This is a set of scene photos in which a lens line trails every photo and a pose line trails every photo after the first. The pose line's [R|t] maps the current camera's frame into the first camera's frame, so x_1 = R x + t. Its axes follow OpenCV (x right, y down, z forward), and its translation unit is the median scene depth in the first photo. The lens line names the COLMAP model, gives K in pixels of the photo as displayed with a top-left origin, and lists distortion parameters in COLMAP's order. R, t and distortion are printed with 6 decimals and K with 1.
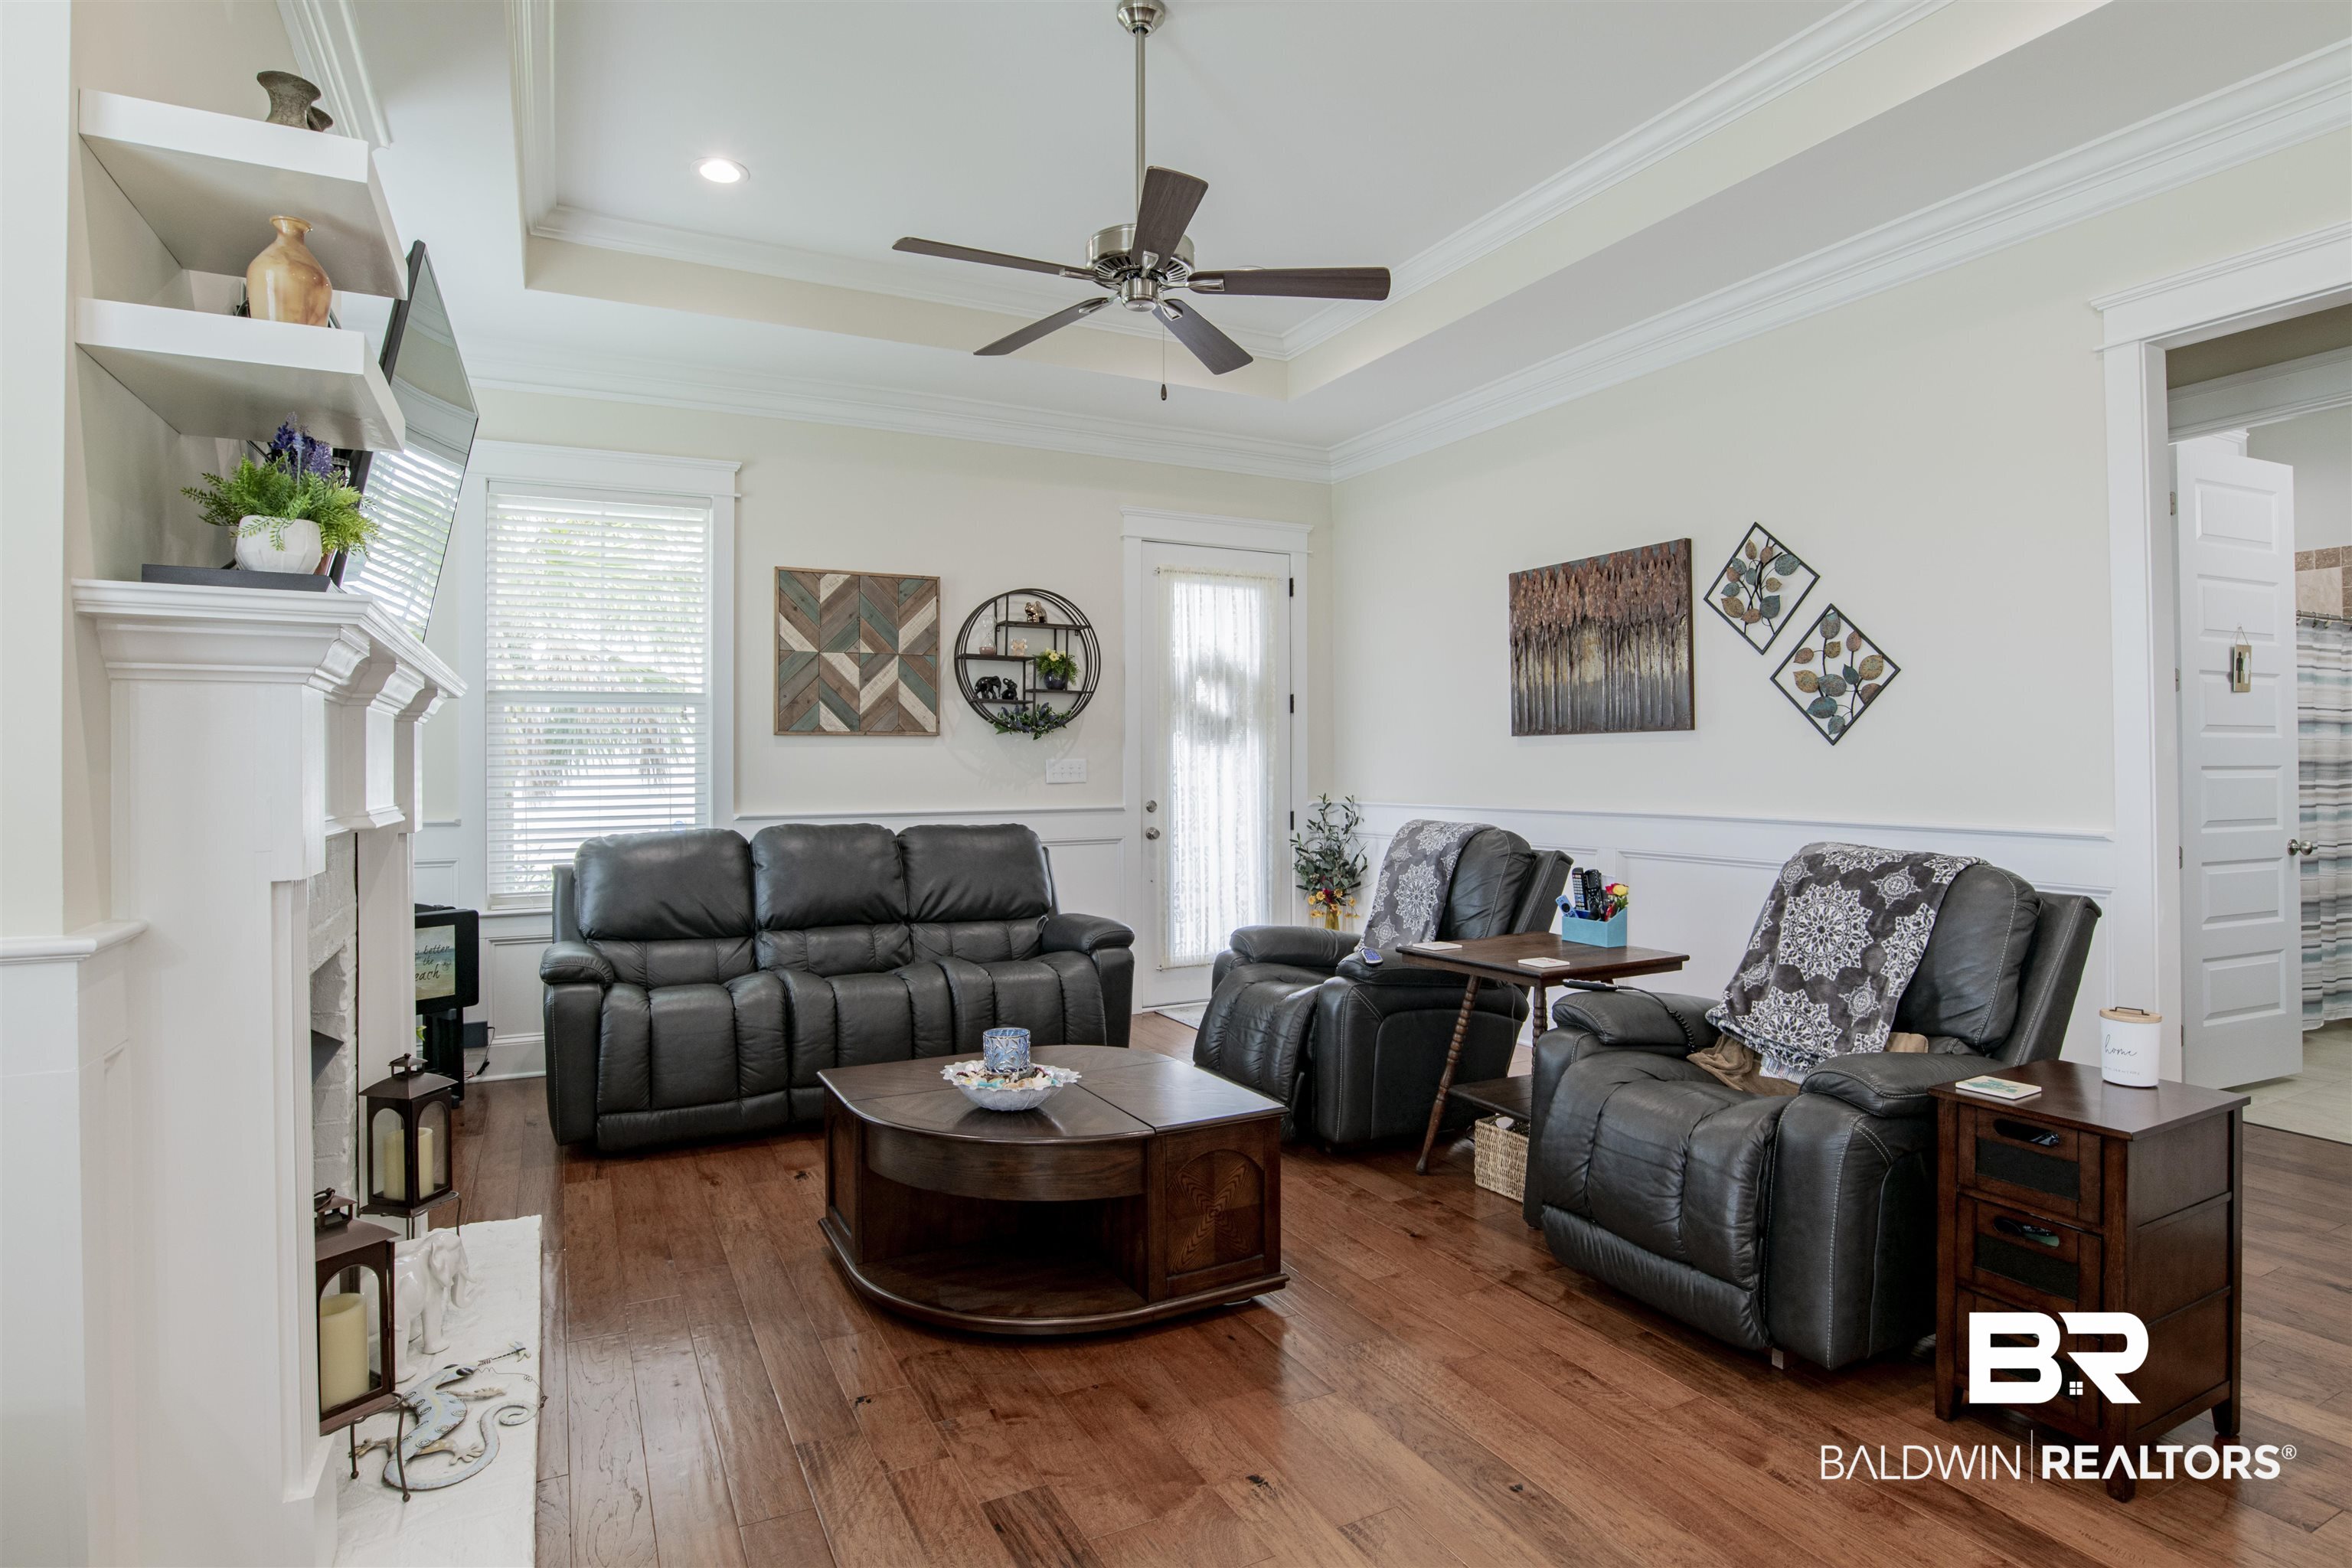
lens RADIAL K [[1213.7, 0, 1199.3], [0, 1213.7, 767.2], [0, 0, 1]] dist [-0.041570, 0.002432]
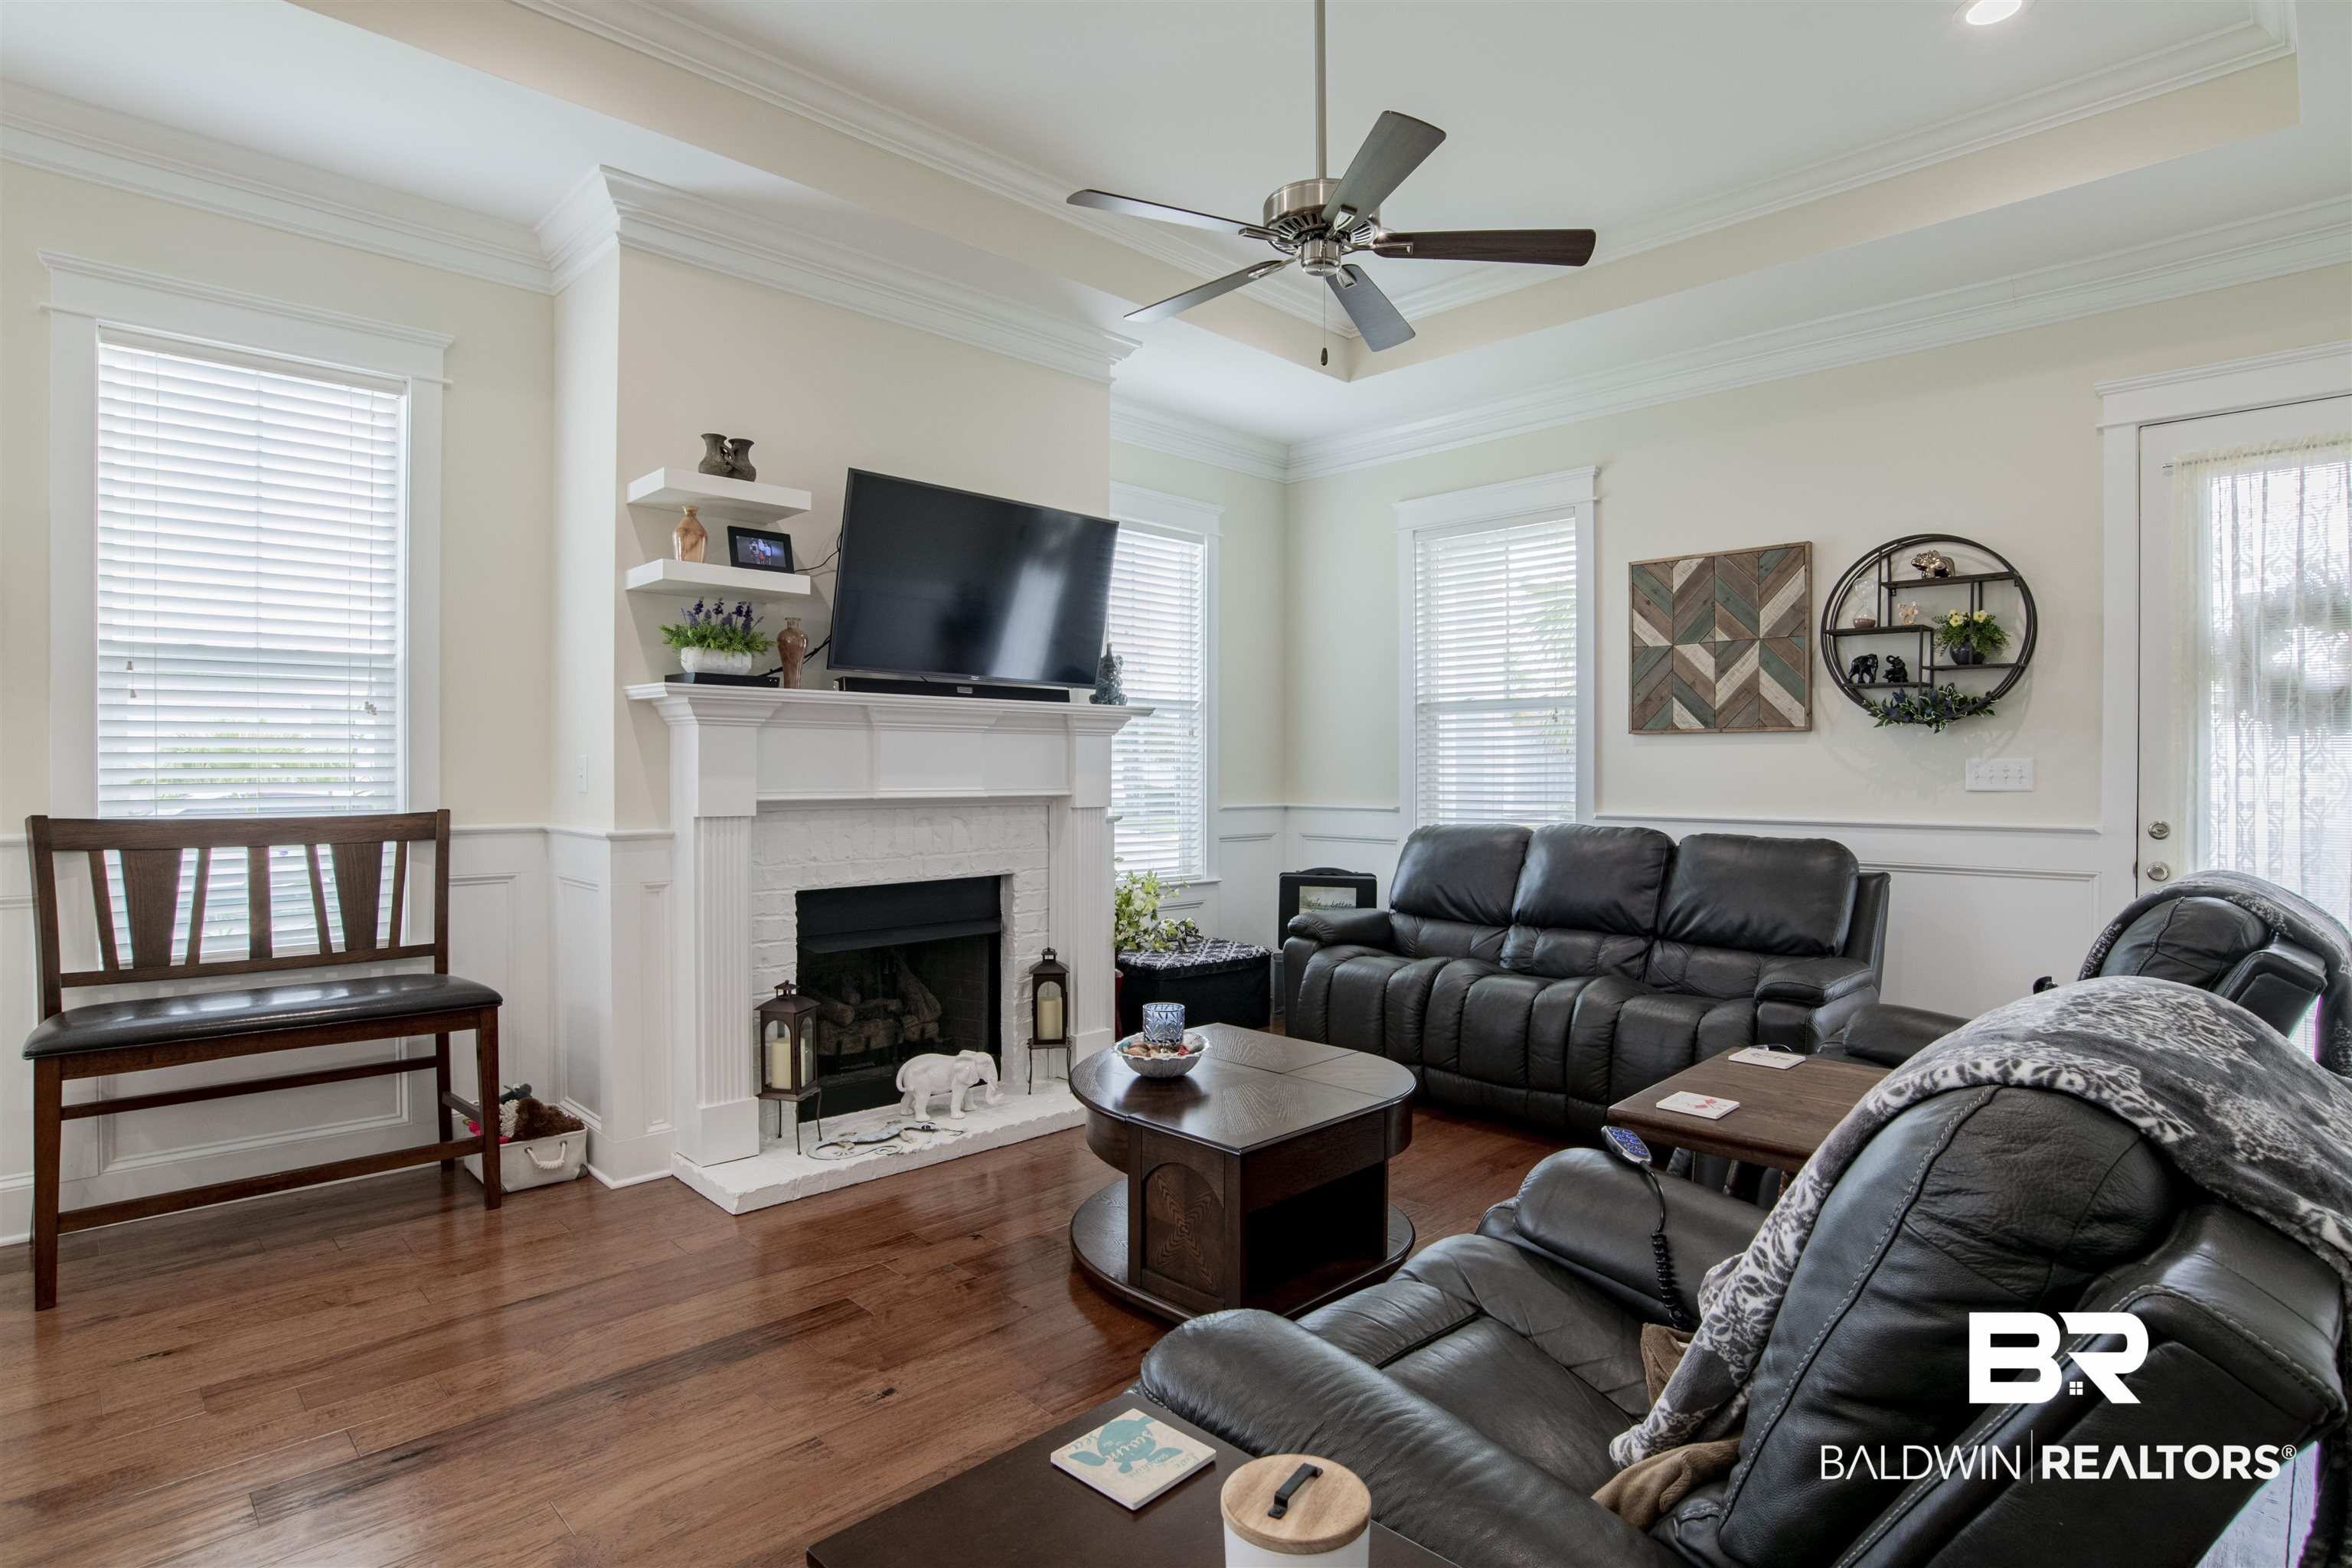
lens RADIAL K [[1213.7, 0, 1201.9], [0, 1213.7, 781.5], [0, 0, 1]] dist [-0.041570, 0.002432]
pose [[0.312888, 0.013808, -0.949690, 0.459242], [-0.007282, 0.999900, 0.012139, 0.002069], [0.949762, 0.003118, 0.312957, 0.353428]]
